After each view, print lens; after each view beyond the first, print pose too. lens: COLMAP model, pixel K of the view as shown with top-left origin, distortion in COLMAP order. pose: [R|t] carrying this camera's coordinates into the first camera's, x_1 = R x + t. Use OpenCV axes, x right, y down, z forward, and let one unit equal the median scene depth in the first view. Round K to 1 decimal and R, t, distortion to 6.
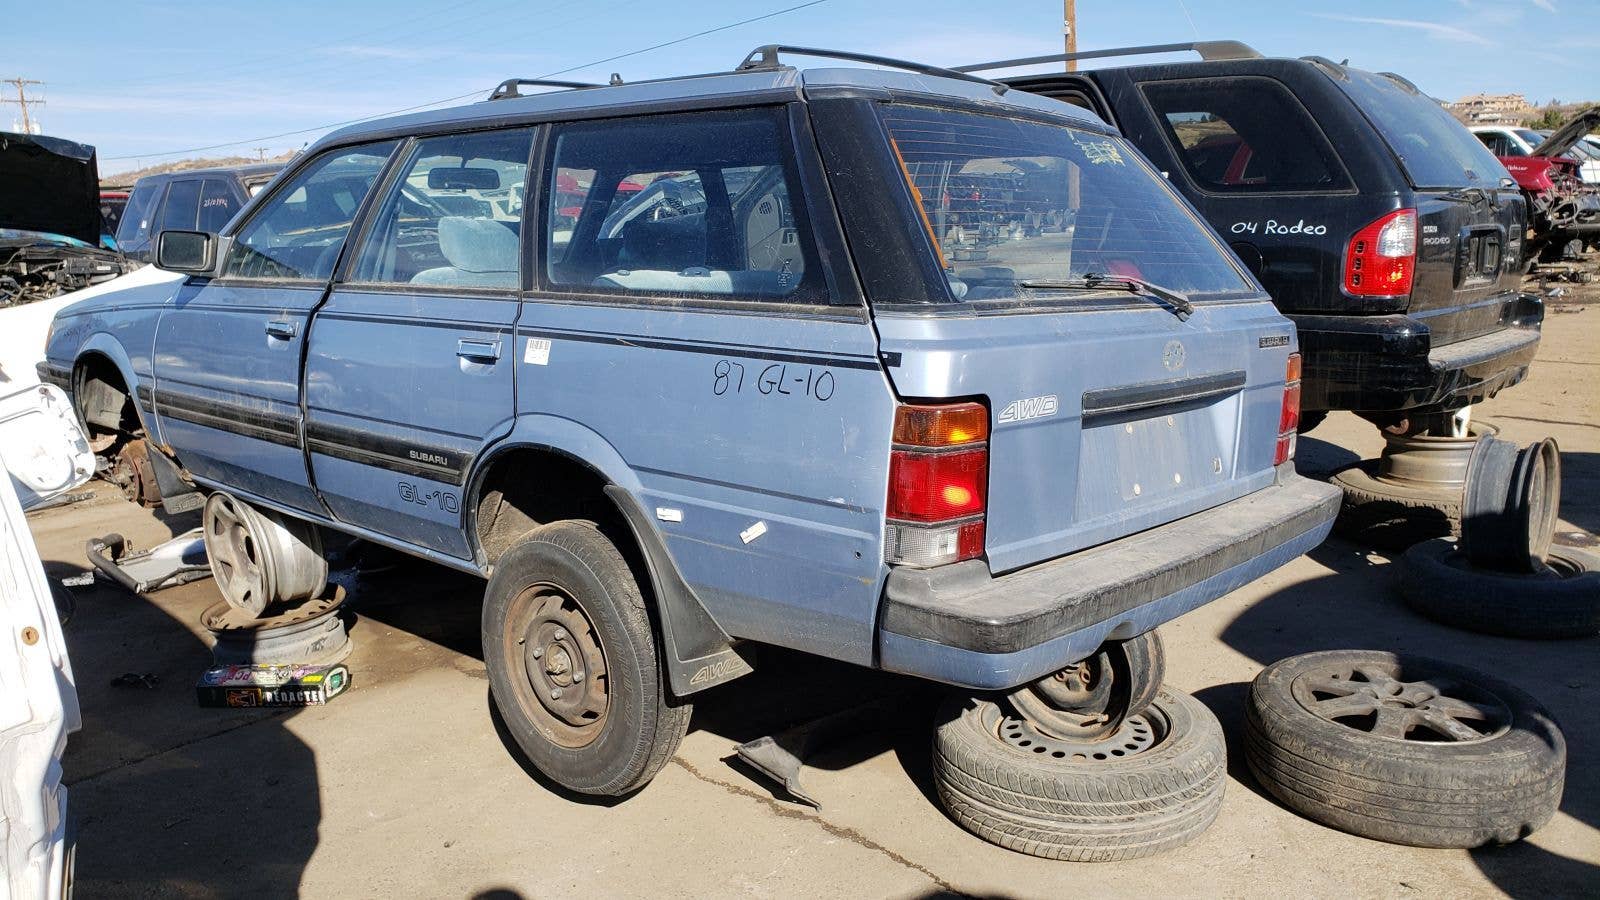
lens RADIAL K [[1219.6, 0, 800.0], [0, 1219.6, 450.0], [0, 0, 1]] dist [0.052729, -0.000518]
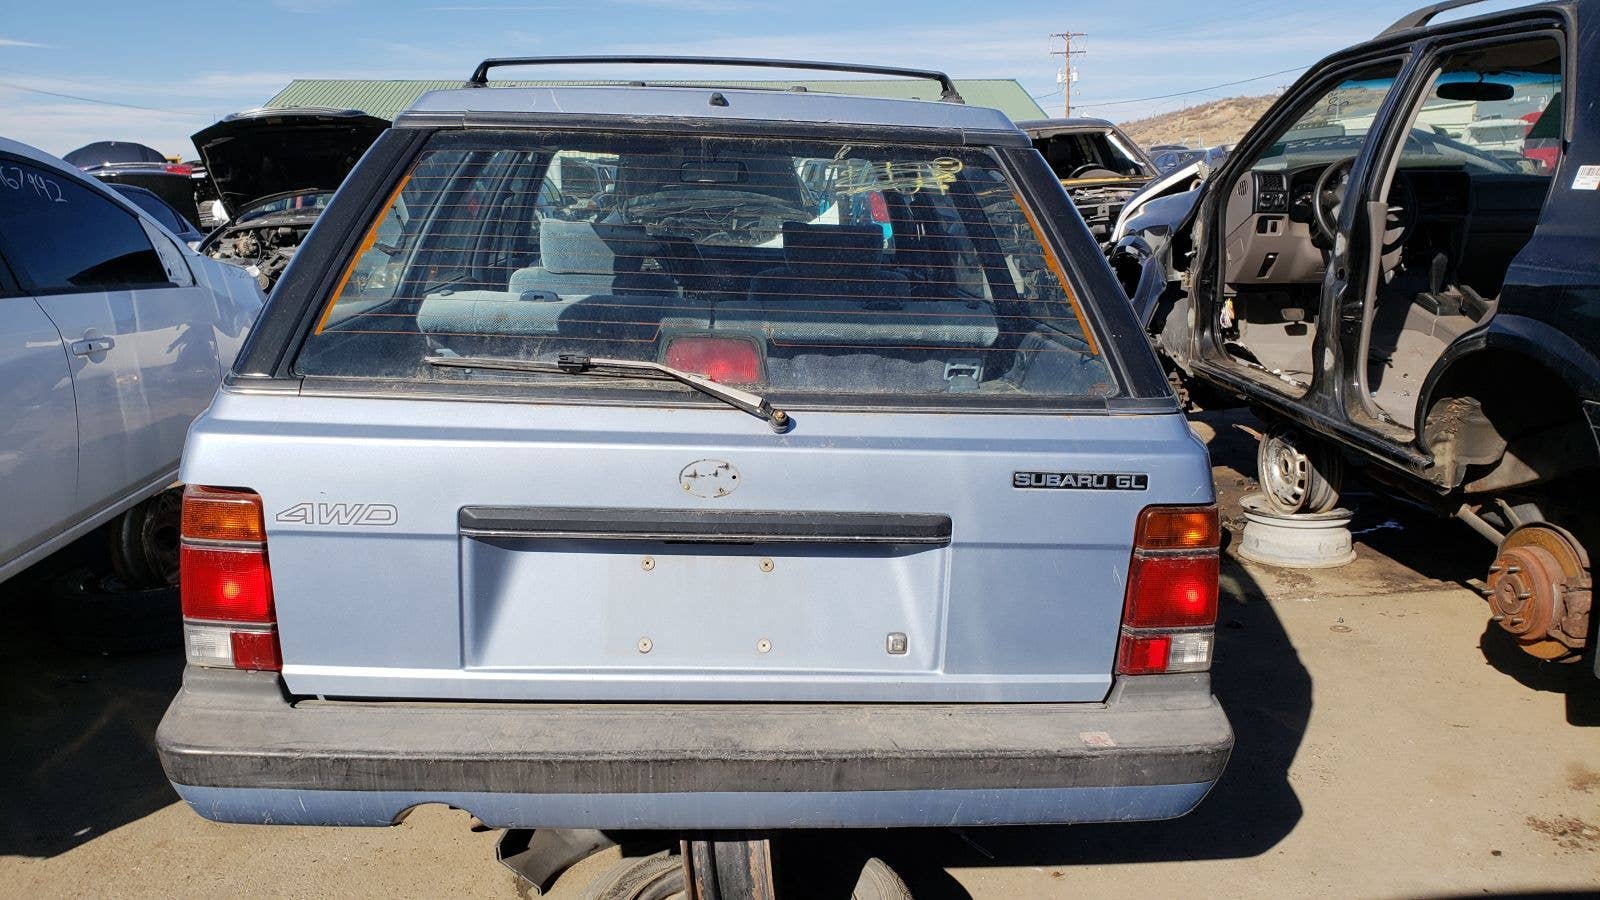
lens RADIAL K [[1187.5, 0, 800.0], [0, 1187.5, 450.0], [0, 0, 1]] dist [0.218182, -0.000193]
pose [[0.718134, 0.174609, -0.673644, 0.383591], [-0.139073, 0.984493, 0.106924, -0.083370], [0.681867, 0.016900, 0.731281, 0.232034]]
